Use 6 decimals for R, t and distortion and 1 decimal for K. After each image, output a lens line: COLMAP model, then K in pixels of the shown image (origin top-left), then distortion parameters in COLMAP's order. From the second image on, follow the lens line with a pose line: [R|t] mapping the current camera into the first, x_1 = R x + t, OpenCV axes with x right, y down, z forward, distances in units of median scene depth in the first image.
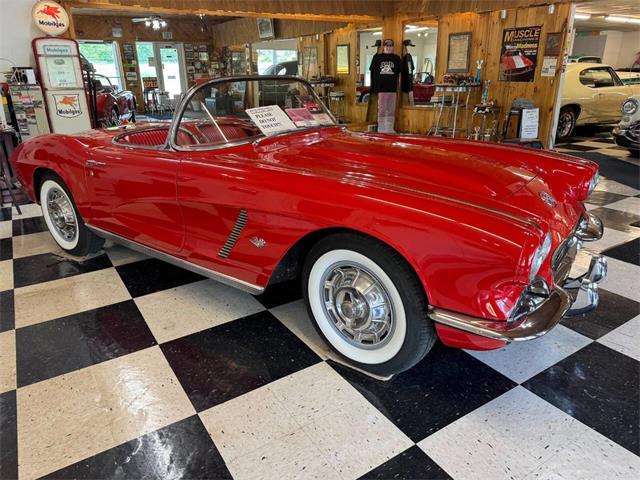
lens RADIAL K [[481.9, 0, 320.0], [0, 481.9, 240.0], [0, 0, 1]] dist [-0.035852, 0.007019]
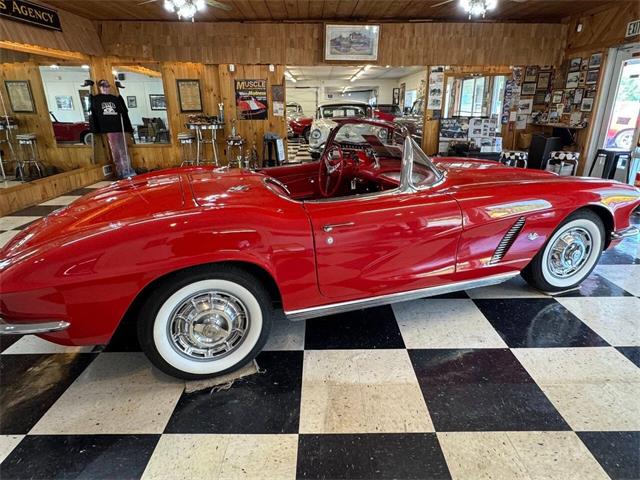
lens RADIAL K [[369.3, 0, 320.0], [0, 369.3, 240.0], [0, 0, 1]] dist [0.002496, 0.000237]
pose [[0.554142, -0.263437, 0.789638, -0.406983], [0.271072, 0.954005, 0.128043, -0.090241], [-0.787049, 0.143095, 0.600064, 0.273854]]
